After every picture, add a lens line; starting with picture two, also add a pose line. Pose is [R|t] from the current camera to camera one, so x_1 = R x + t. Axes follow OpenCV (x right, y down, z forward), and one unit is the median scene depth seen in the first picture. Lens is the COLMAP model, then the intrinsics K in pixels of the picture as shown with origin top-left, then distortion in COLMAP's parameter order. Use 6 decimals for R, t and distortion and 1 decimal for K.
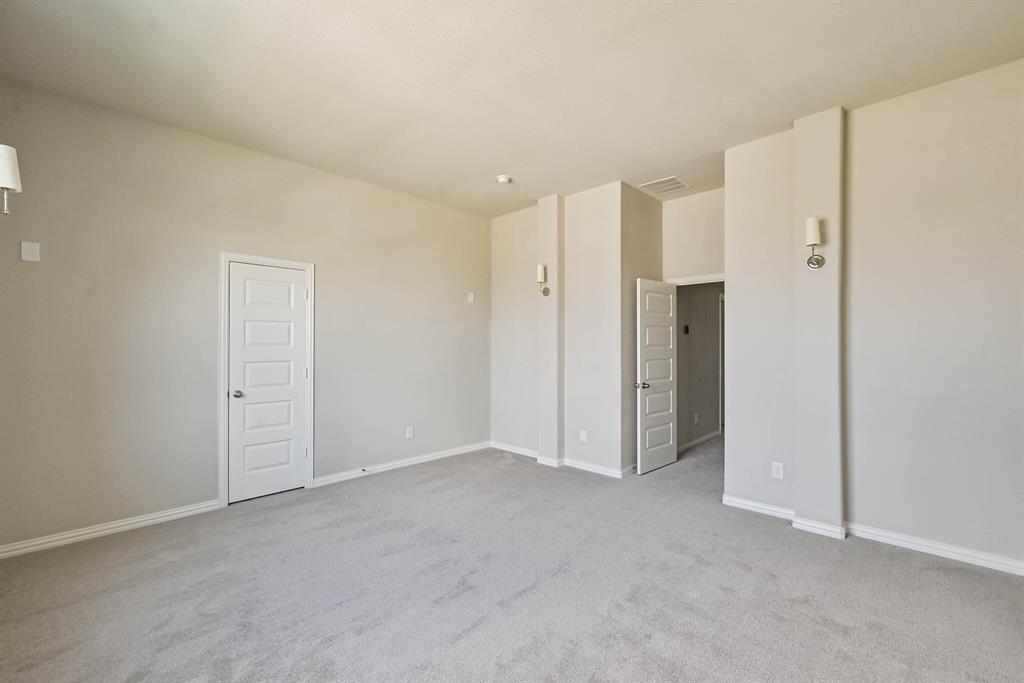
lens RADIAL K [[435.5, 0, 509.2], [0, 435.5, 341.0], [0, 0, 1]] dist [-0.001252, 0.000771]
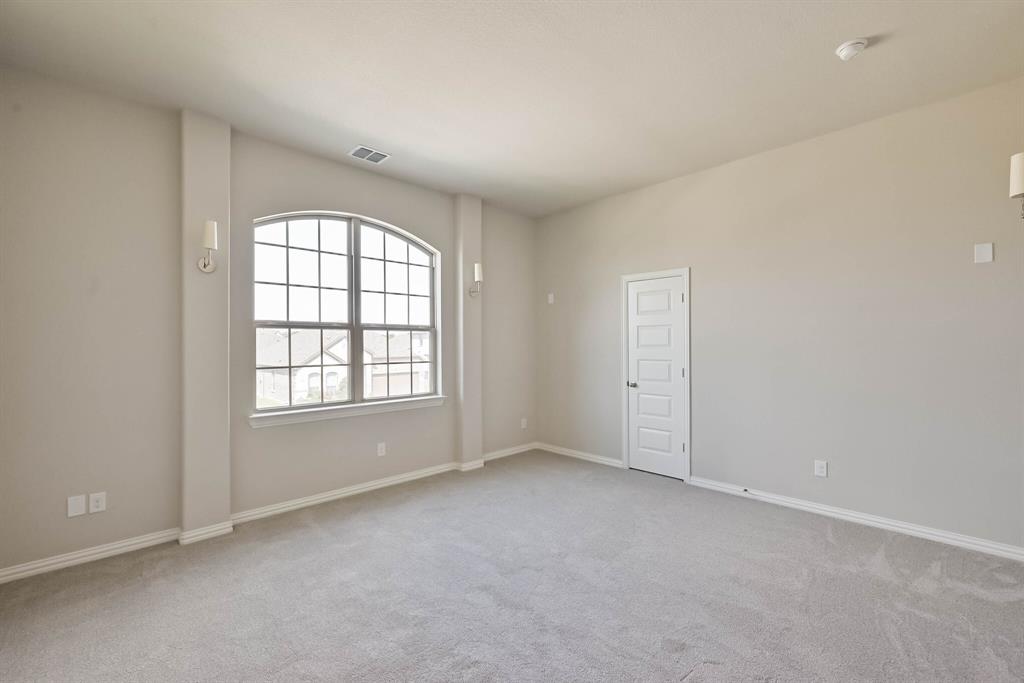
lens RADIAL K [[435.5, 0, 522.3], [0, 435.5, 342.1], [0, 0, 1]] dist [-0.001252, 0.000771]
pose [[-0.022931, -0.007822, -0.999706, 0.639811], [0.011167, 0.999905, -0.008080, 0.004424], [0.999675, -0.011349, -0.022842, 0.682174]]
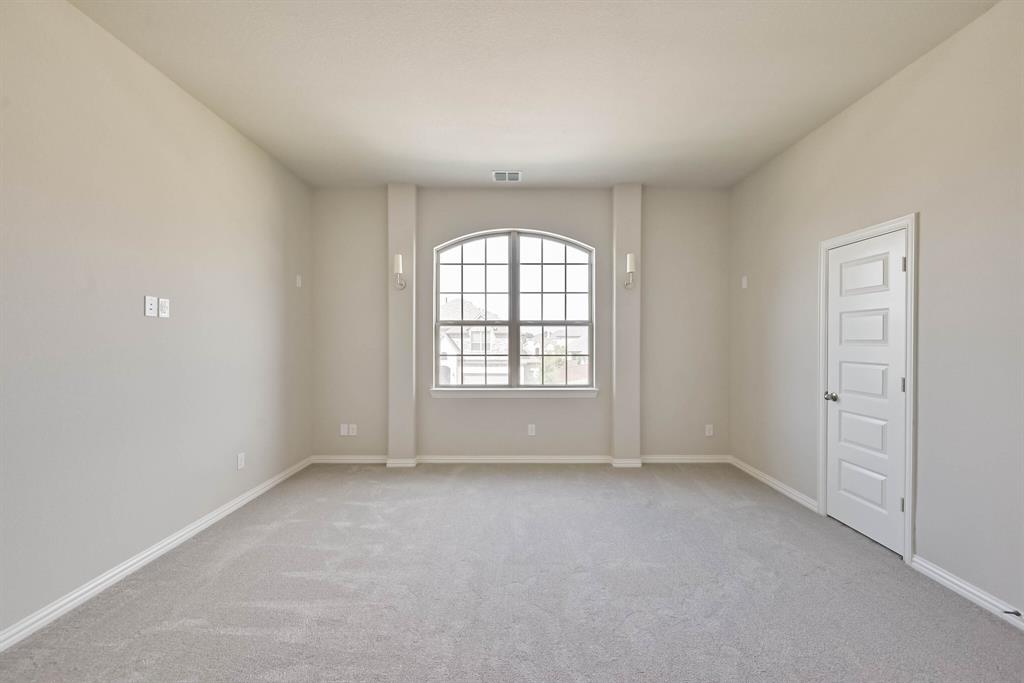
lens RADIAL K [[410.1, 0, 509.6], [0, 410.1, 344.2], [0, 0, 1]] dist [-0.000562, 0.001034]
pose [[-0.720678, 0.004928, -0.693252, 0.415053], [0.002775, 0.999987, 0.004224, 0.009115], [0.693264, 0.001120, -0.720683, 1.107756]]
